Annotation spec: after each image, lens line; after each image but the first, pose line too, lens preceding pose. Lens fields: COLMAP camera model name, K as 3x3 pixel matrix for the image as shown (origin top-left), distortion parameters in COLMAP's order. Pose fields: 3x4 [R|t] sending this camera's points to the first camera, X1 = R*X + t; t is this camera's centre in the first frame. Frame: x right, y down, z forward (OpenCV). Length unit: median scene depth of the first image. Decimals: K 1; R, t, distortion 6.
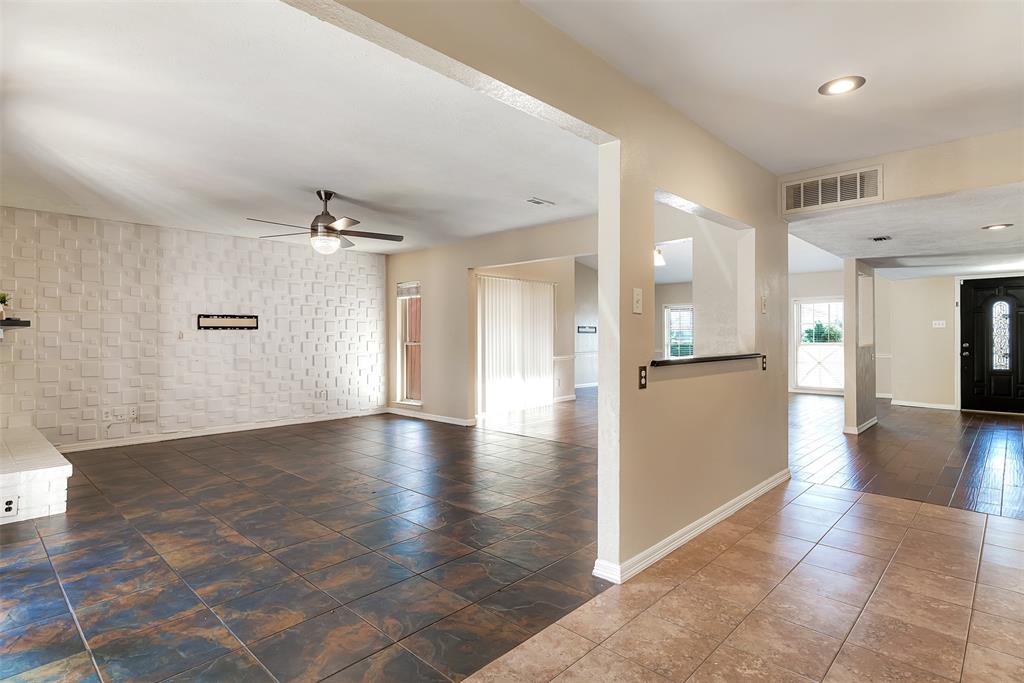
lens RADIAL K [[525.6, 0, 508.7], [0, 525.6, 335.0], [0, 0, 1]] dist [0.007110, 0.002292]
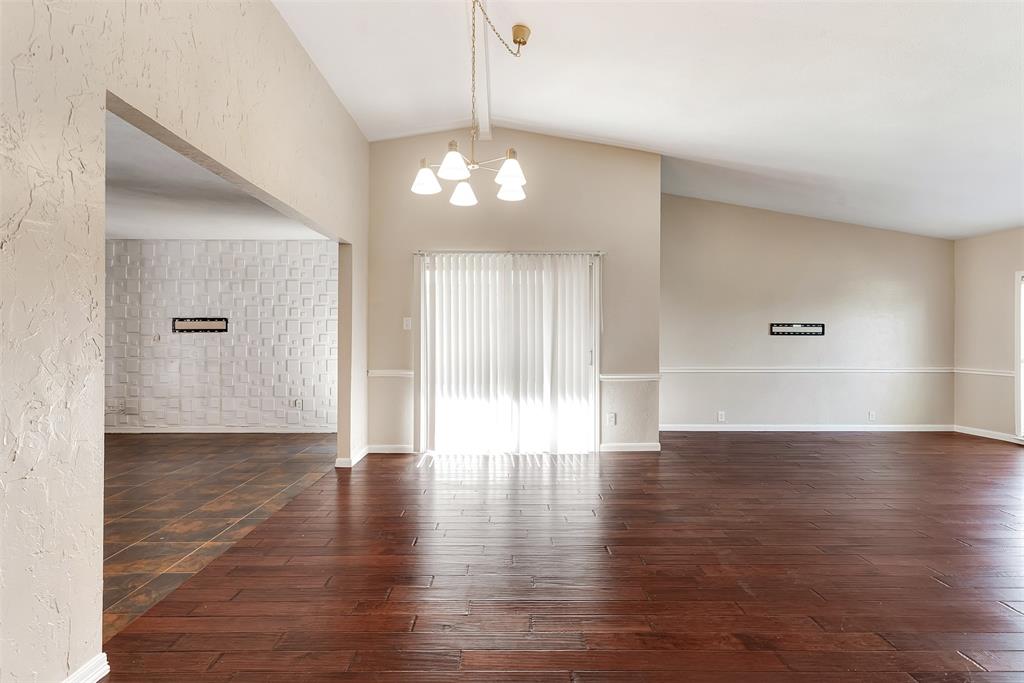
lens RADIAL K [[525.6, 0, 509.6], [0, 525.6, 343.8], [0, 0, 1]] dist [0.007110, 0.002292]
pose [[0.699274, 0.003984, -0.714843, 0.604354], [-0.001975, 0.999991, 0.003641, 0.007097], [0.714851, -0.001134, 0.699276, 0.698491]]
